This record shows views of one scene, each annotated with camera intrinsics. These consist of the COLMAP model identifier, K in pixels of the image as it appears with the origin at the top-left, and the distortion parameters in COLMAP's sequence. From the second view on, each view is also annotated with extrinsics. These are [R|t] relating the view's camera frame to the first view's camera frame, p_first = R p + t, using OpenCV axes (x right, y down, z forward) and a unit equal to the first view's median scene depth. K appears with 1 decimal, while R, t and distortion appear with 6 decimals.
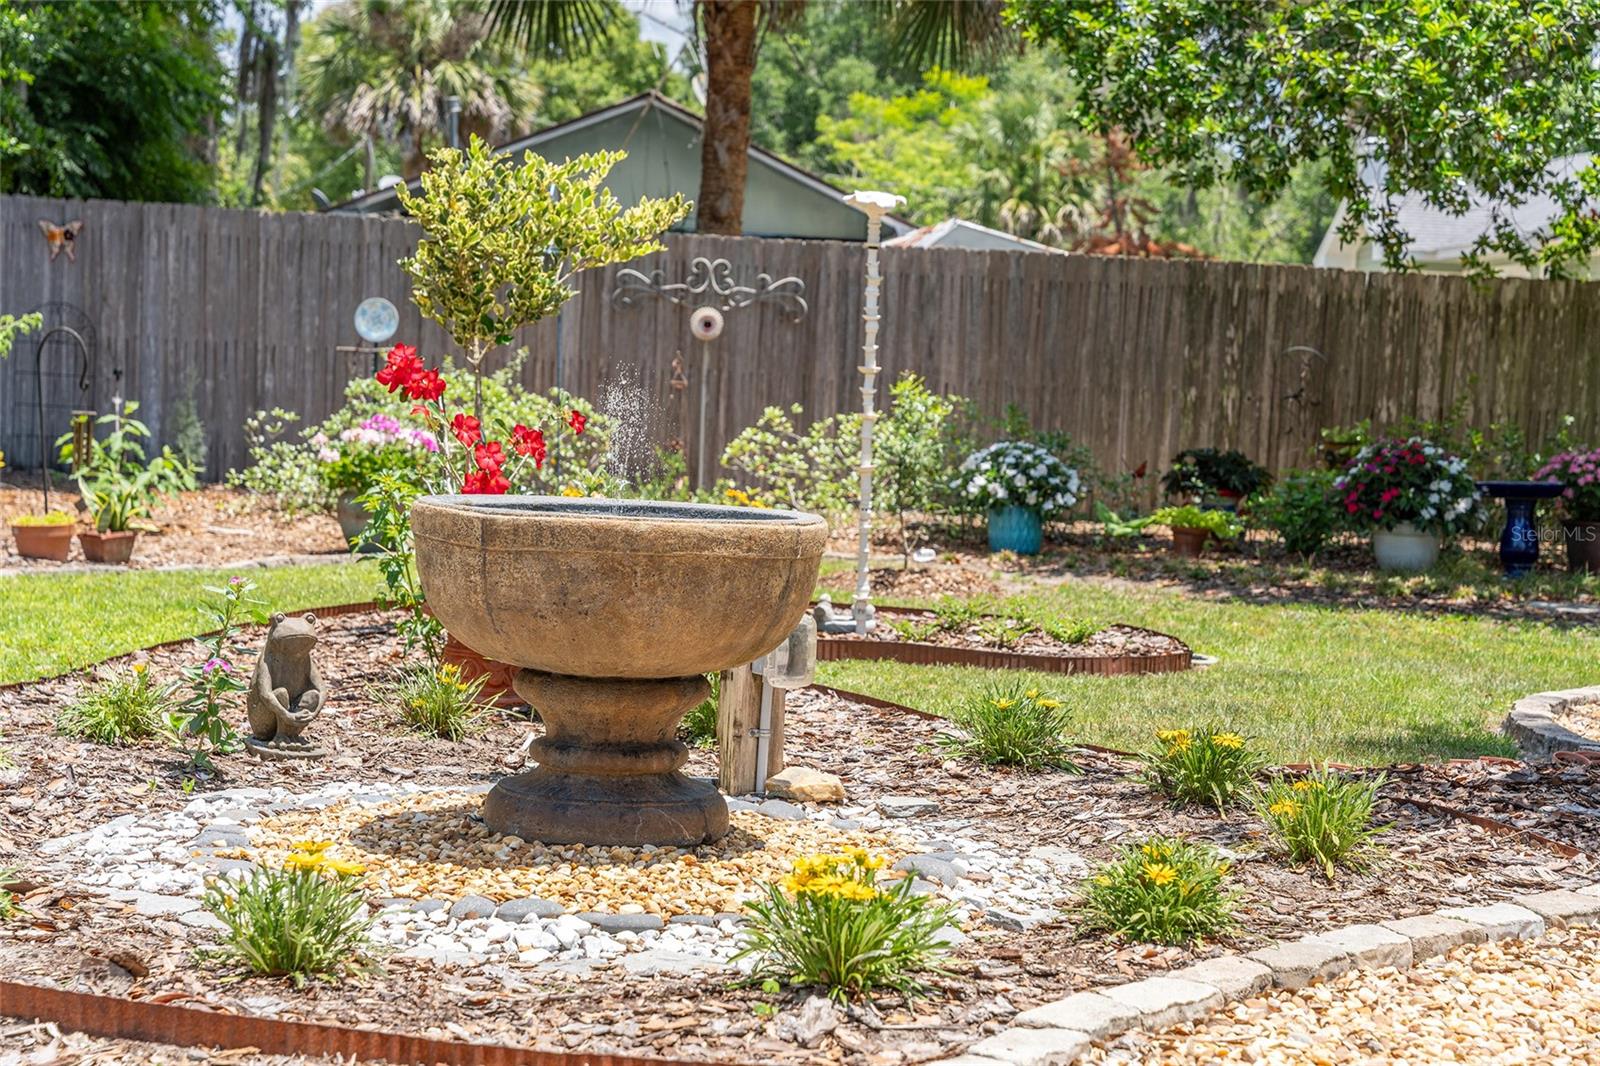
lens RADIAL K [[2831.2, 0, 800.9], [0, 2831.2, 532.8], [0, 0, 1]] dist [0.108288, 0.000000]
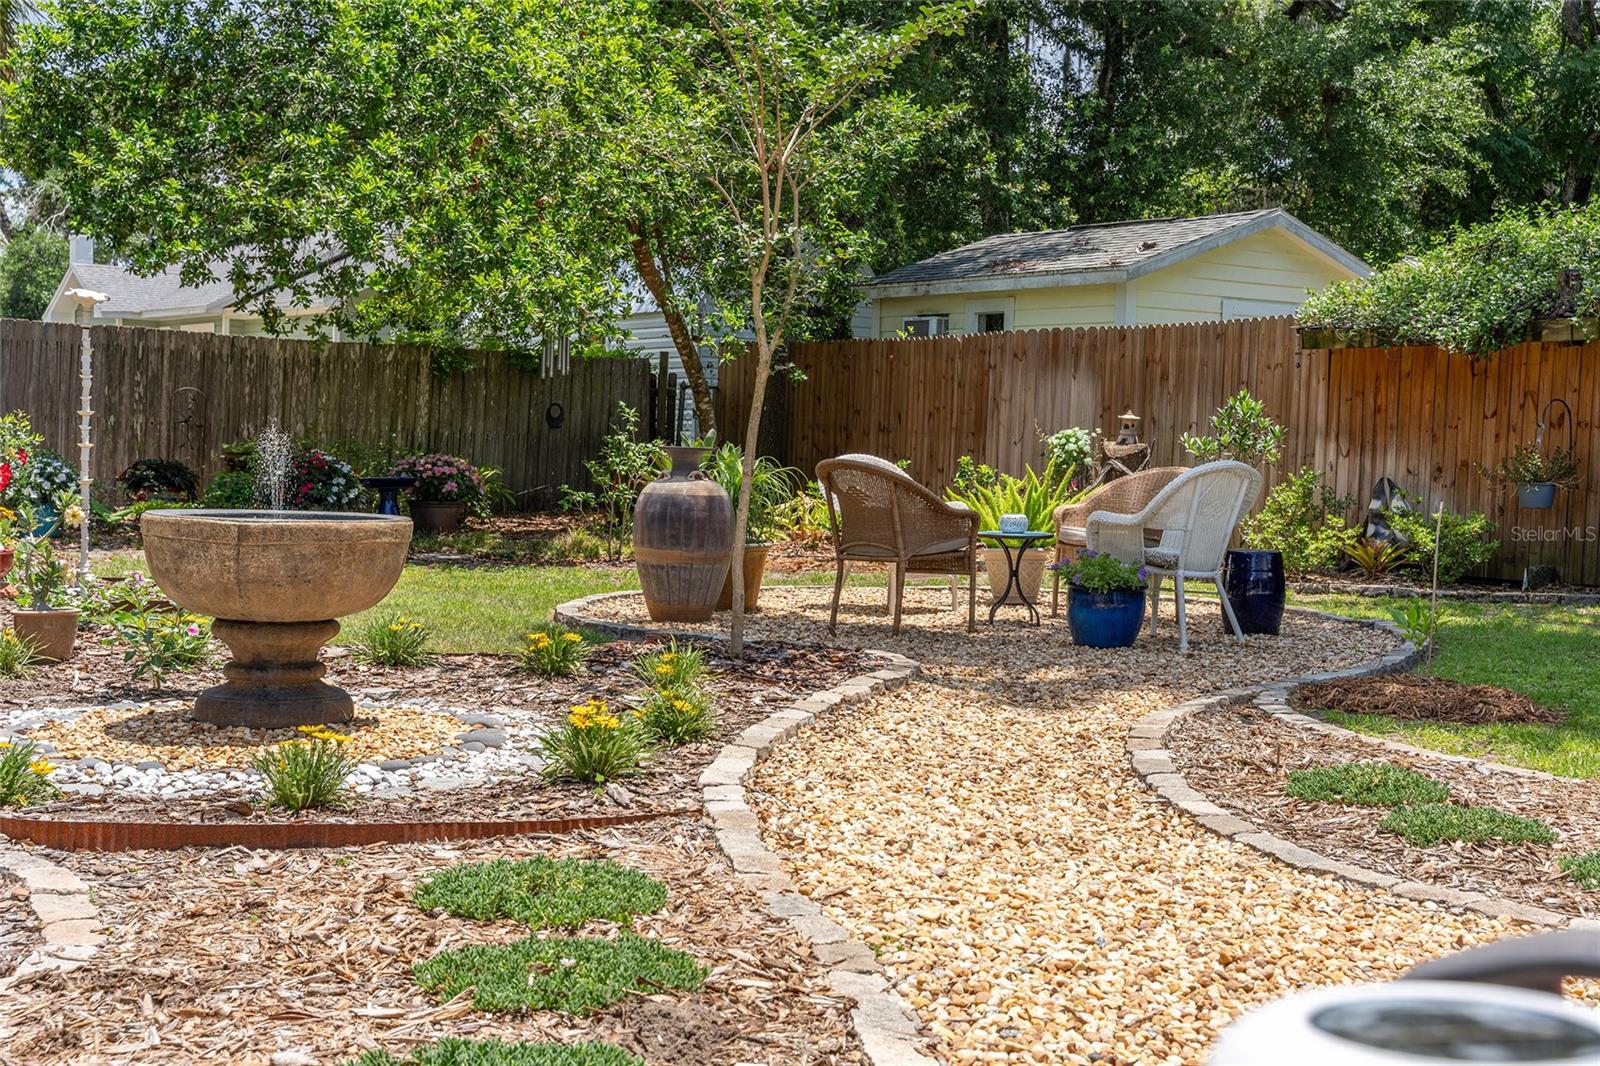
lens RADIAL K [[1982.8, 0, 801.8], [0, 1982.8, 528.2], [0, 0, 1]] dist [0.028960, 0.000000]
pose [[0.841015, -0.041800, 0.539394, -0.218114], [0.035854, 0.999125, 0.021524, -0.007853], [-0.539822, 0.001237, 0.841778, -0.047561]]
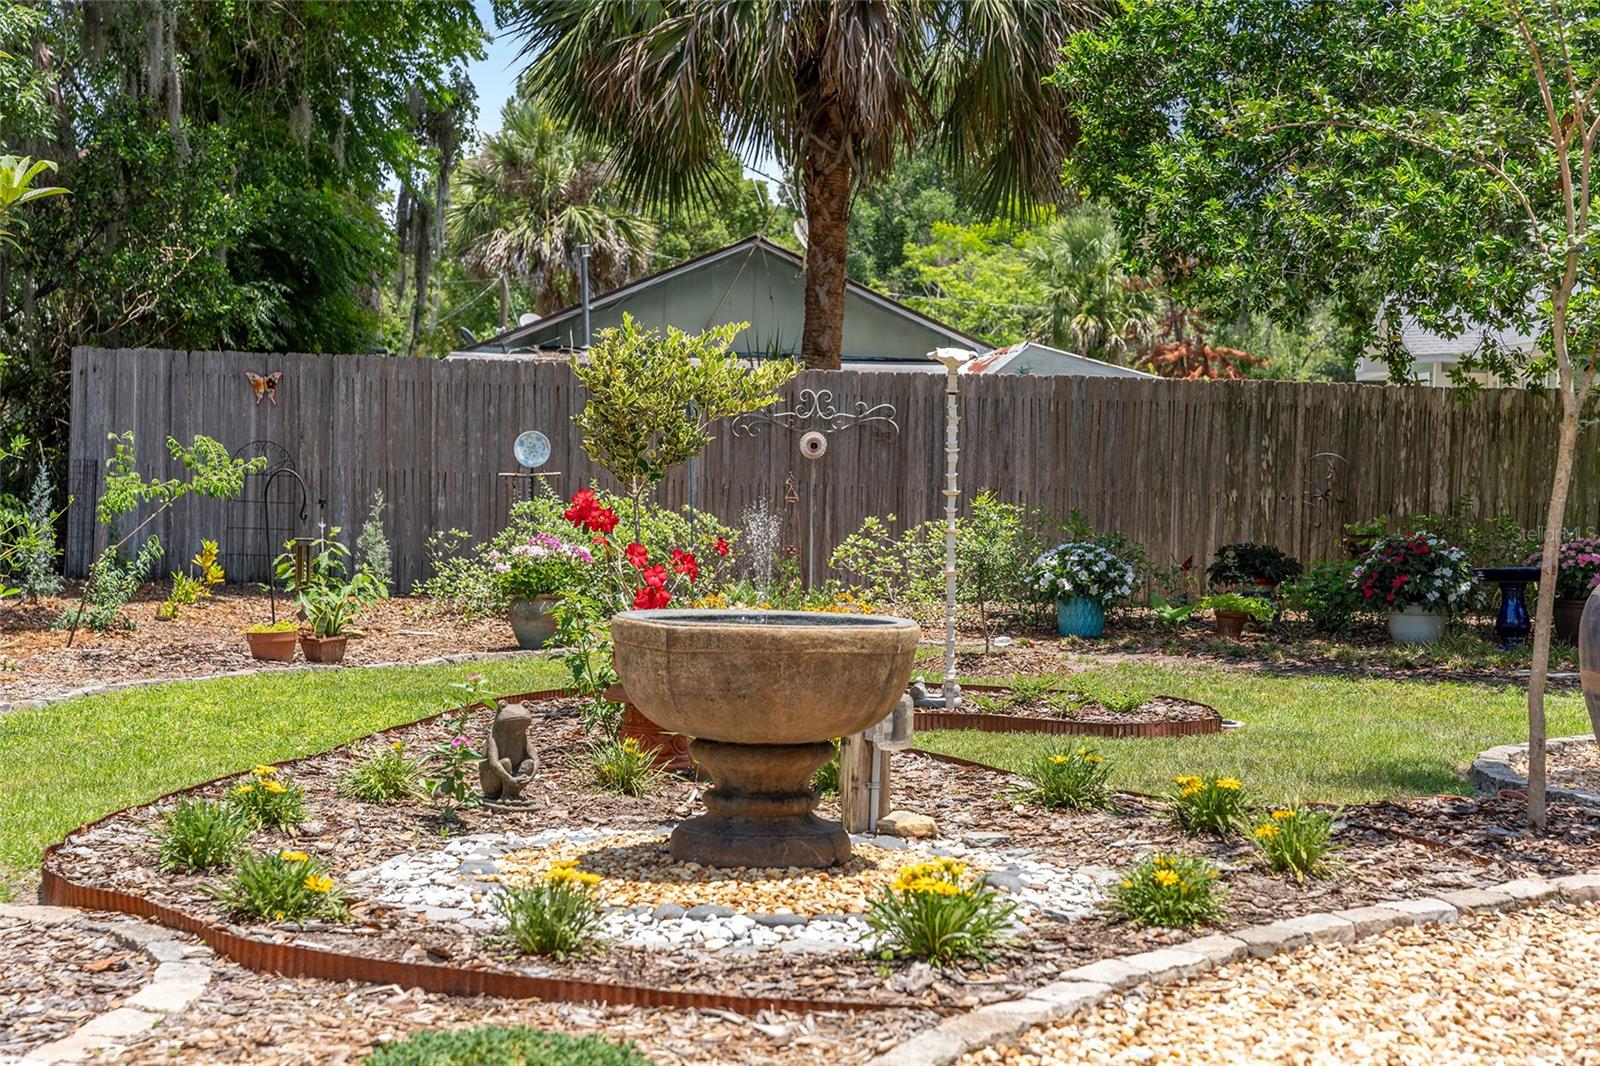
lens RADIAL K [[2584.4, 0, 786.5], [0, 2584.4, 530.1], [0, 0, 1]] dist [0.055366, 0.000000]
pose [[0.998837, -0.023614, -0.042029, -0.000499], [0.022159, 0.999151, -0.034738, -0.004046], [0.042813, 0.033766, 0.998512, -0.122256]]
